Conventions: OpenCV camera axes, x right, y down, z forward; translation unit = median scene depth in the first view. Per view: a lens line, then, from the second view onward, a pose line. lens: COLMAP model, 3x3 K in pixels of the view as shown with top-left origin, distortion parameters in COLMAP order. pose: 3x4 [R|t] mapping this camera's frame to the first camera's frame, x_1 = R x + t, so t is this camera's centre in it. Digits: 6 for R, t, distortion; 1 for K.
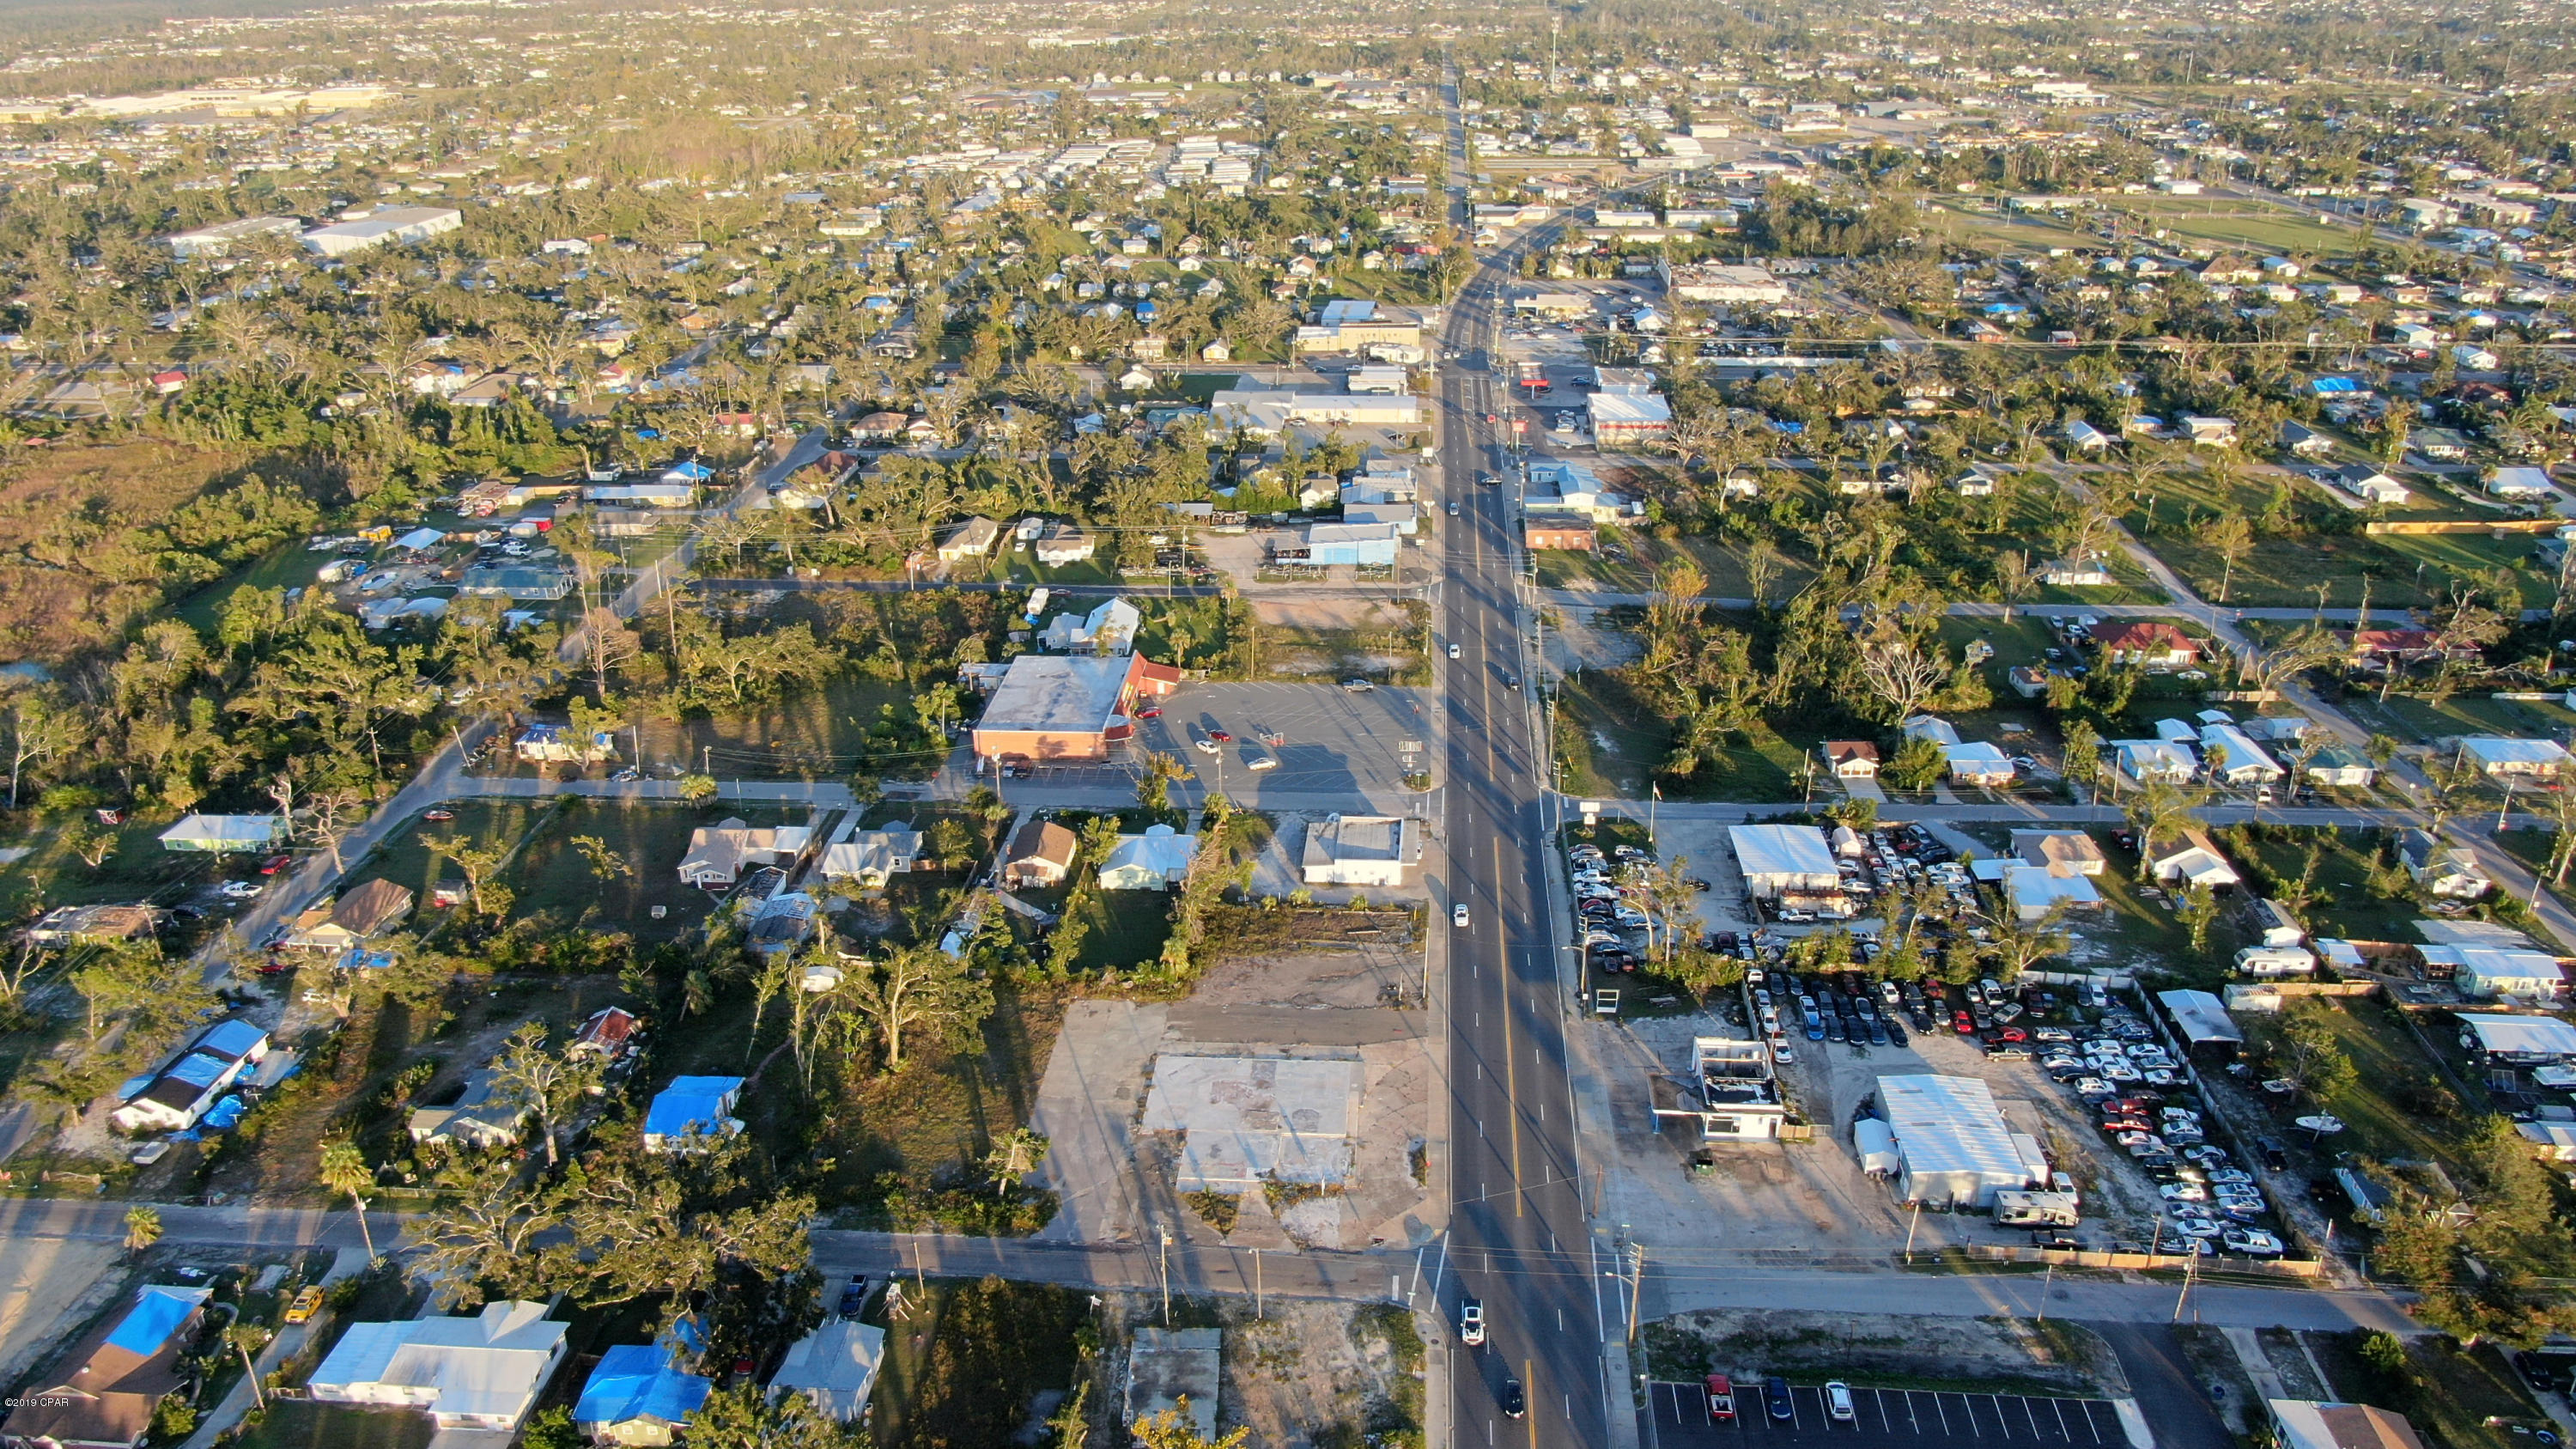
lens RADIAL K [[1852.5, 0, 1288.0], [0, 1852.5, 724.5], [0, 0, 1]] dist [-0.018430, 0.007854]
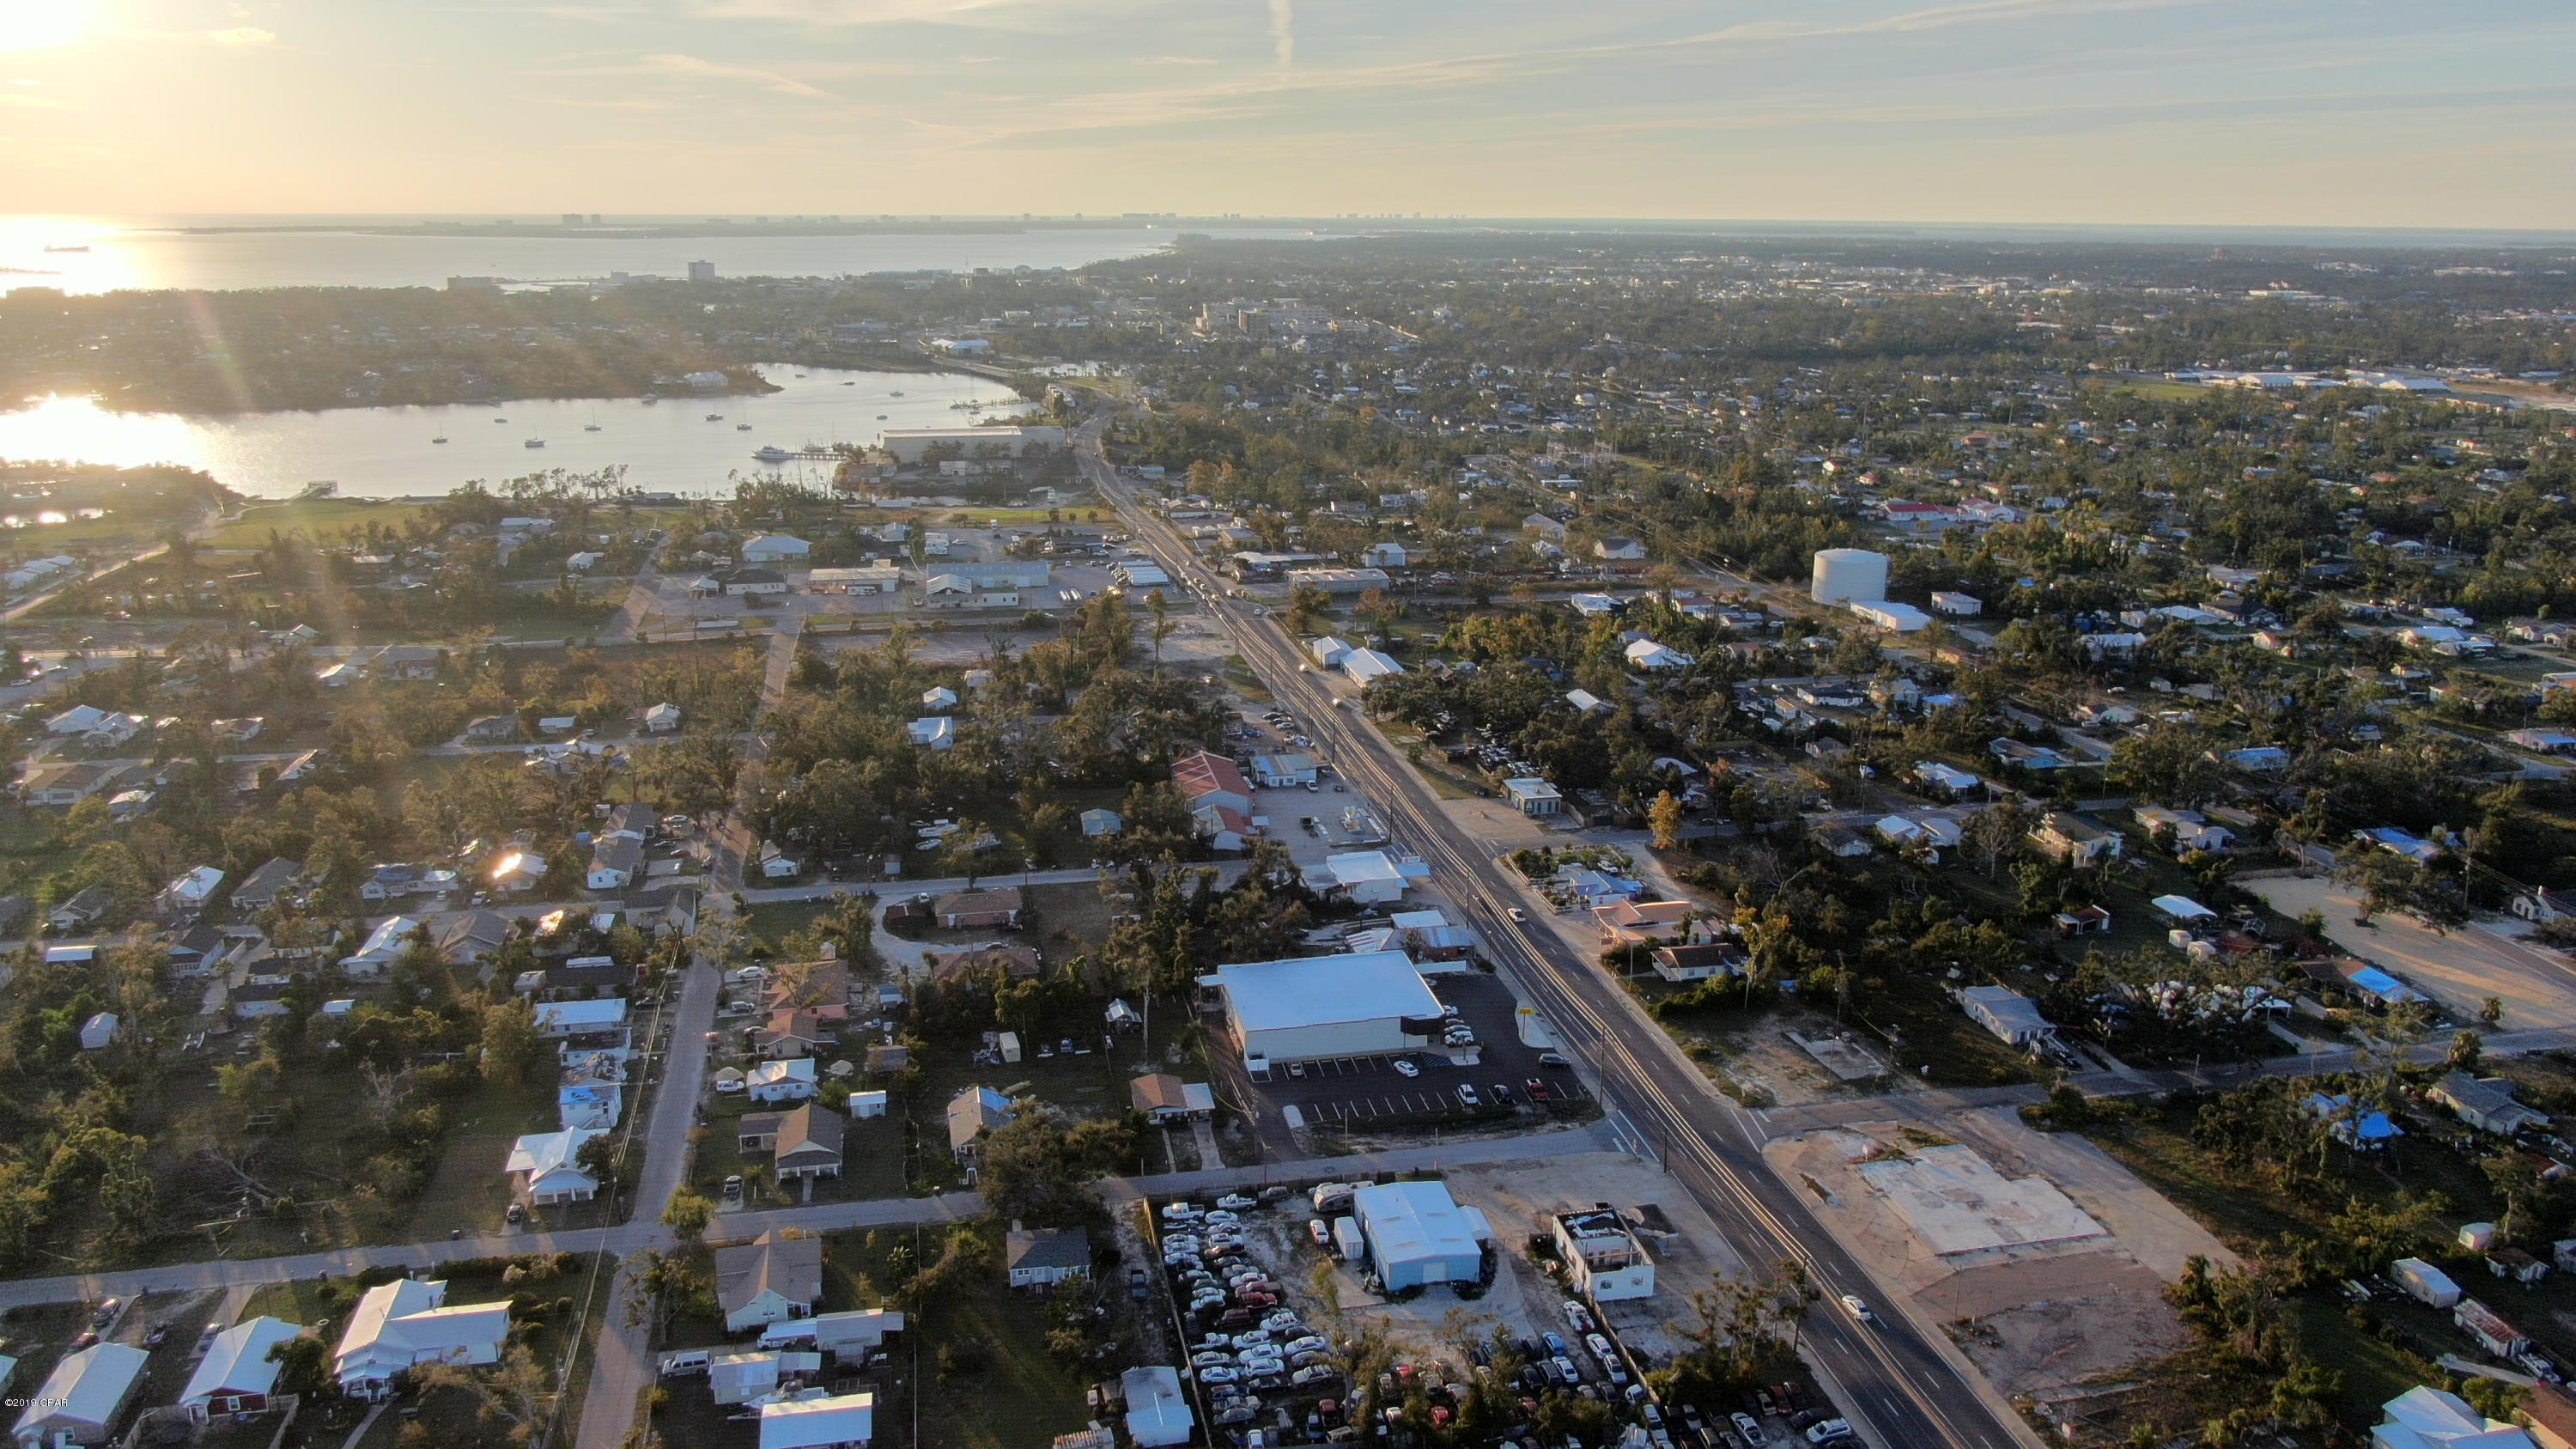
lens RADIAL K [[1874.1, 0, 1279.4], [0, 1874.1, 678.1], [0, 0, 1]] dist [-0.029949, 0.025899]
pose [[-0.961004, 0.075903, -0.265913, 0.558037], [-0.103984, 0.791836, 0.601816, -0.576830], [0.256239, 0.605999, -0.753065, 1.268913]]
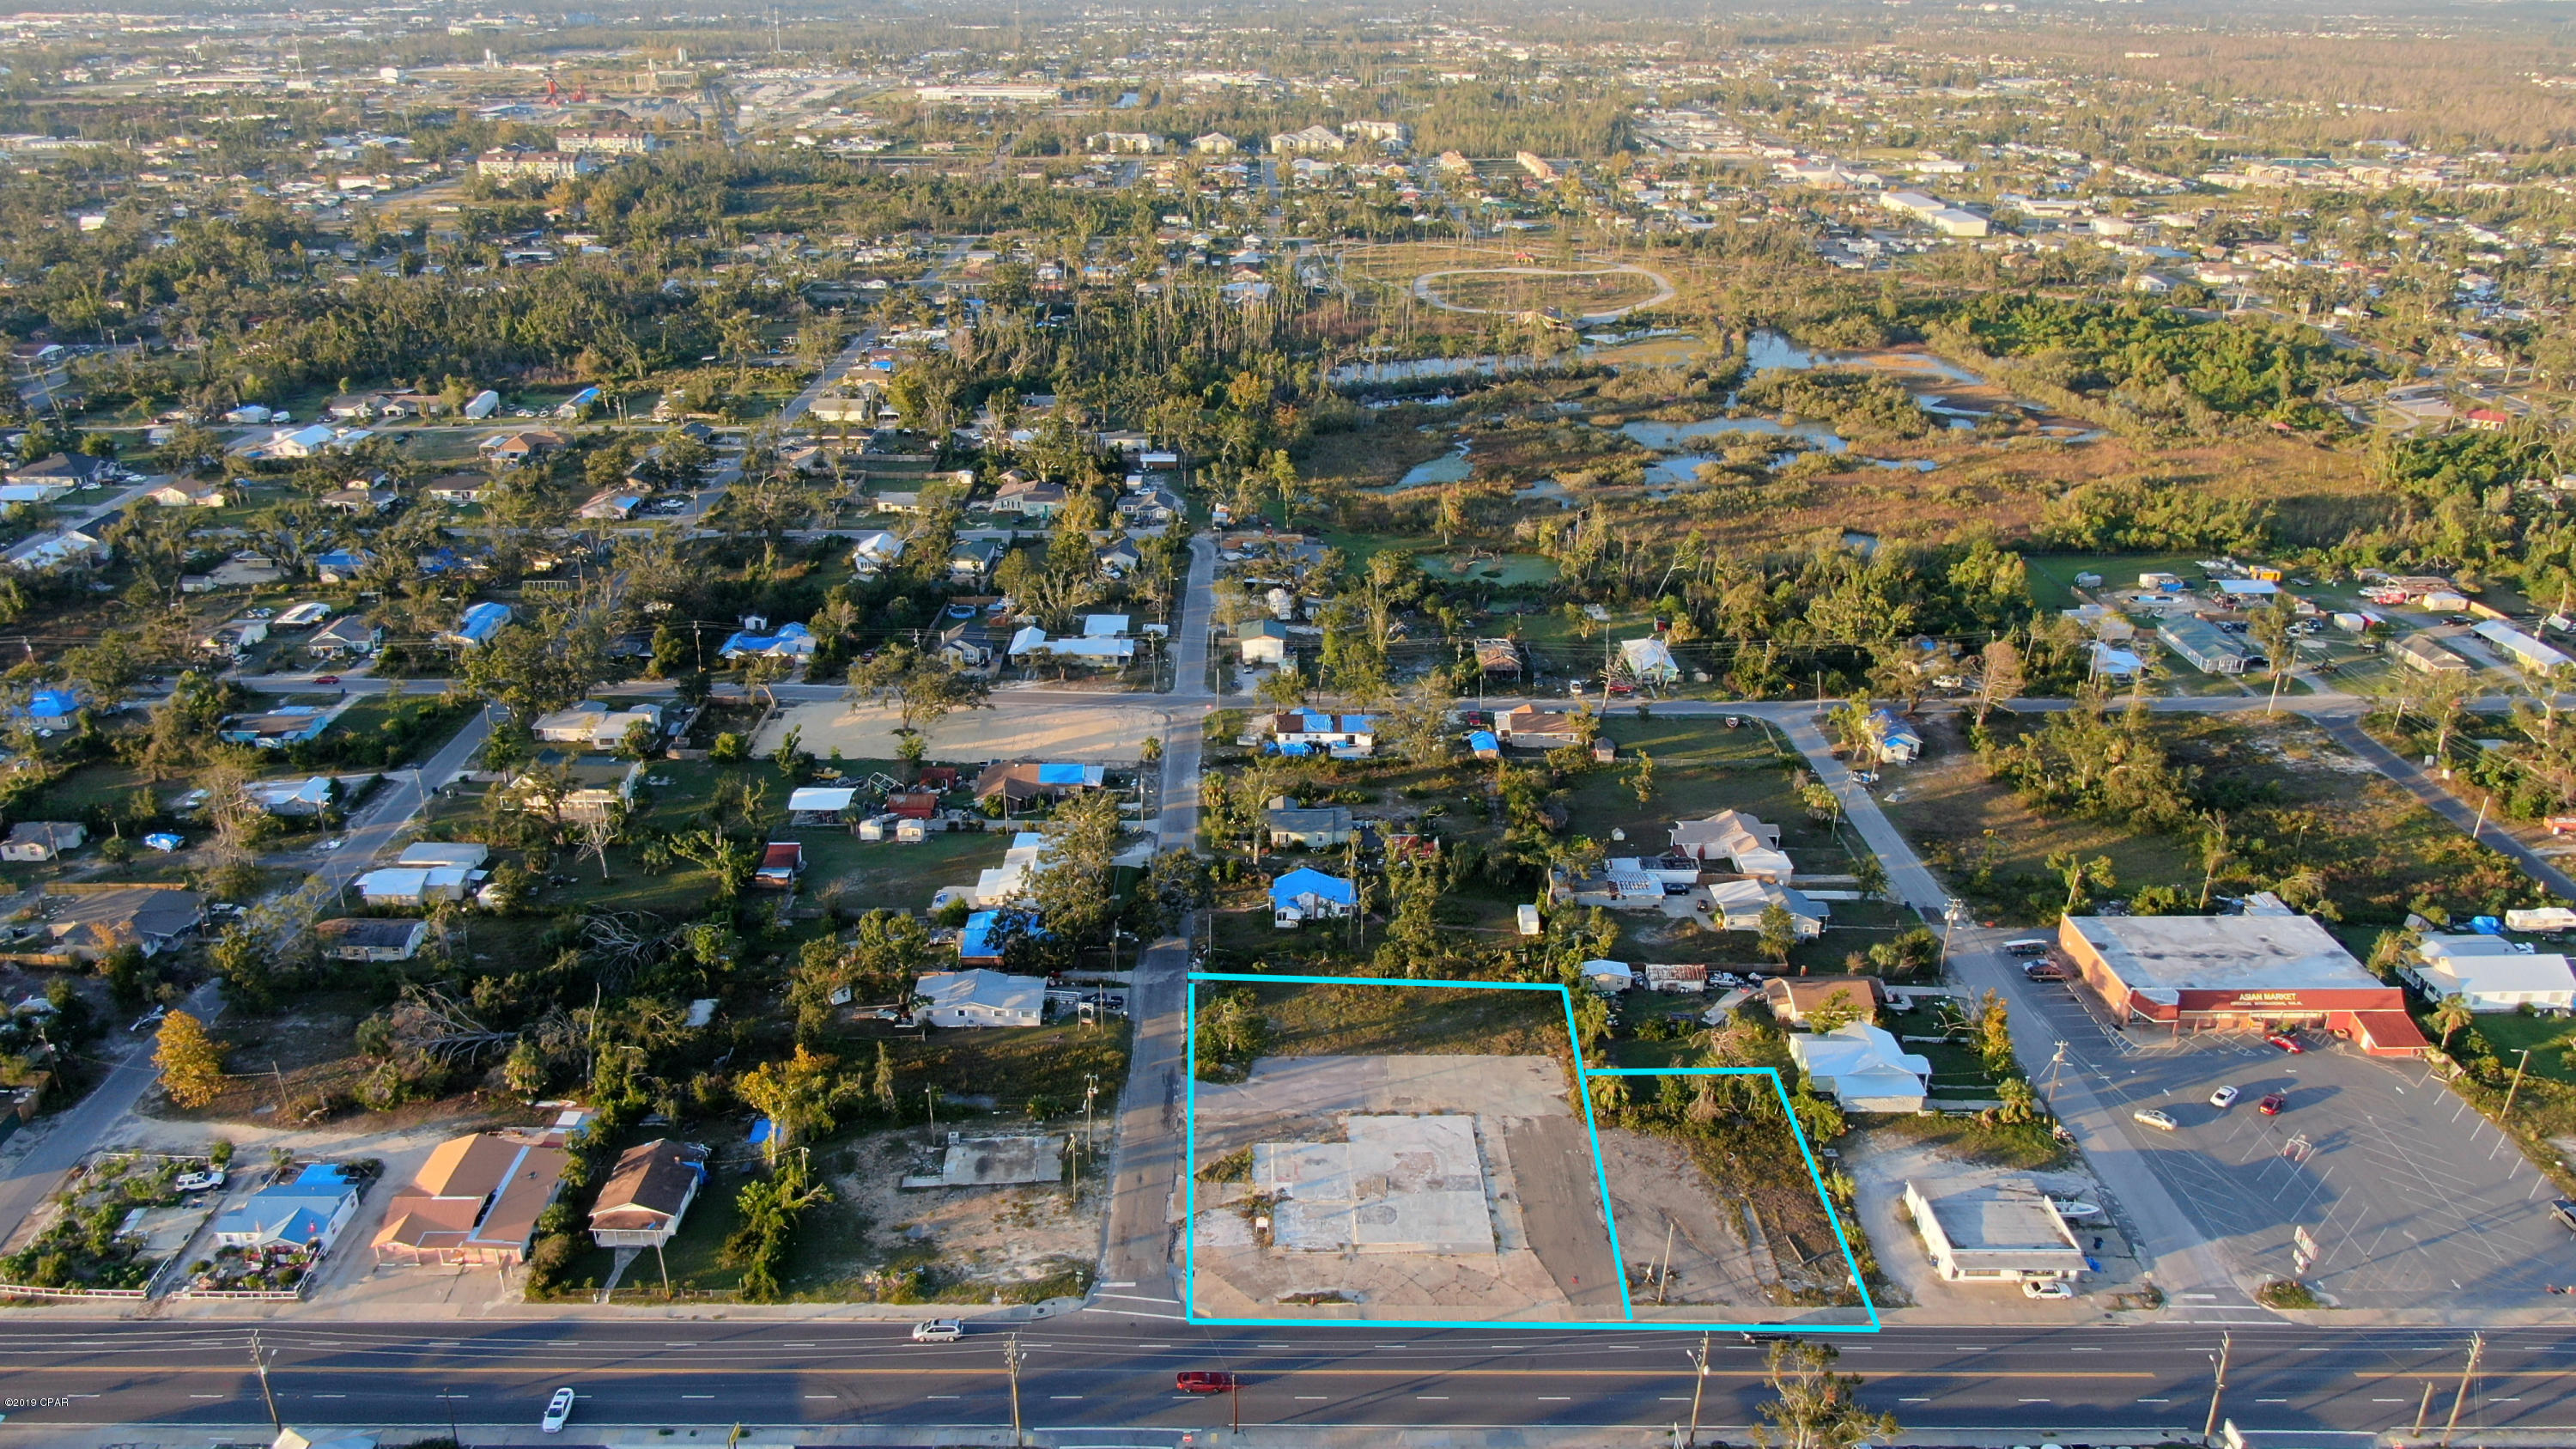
lens RADIAL K [[1852.5, 0, 1288.0], [0, 1852.5, 724.5], [0, 0, 1]] dist [-0.018430, 0.007854]
pose [[0.086345, 0.395716, -0.914305, 0.618934], [-0.405549, 0.852215, 0.330544, -0.236961], [0.909986, 0.342255, 0.234067, 0.520060]]
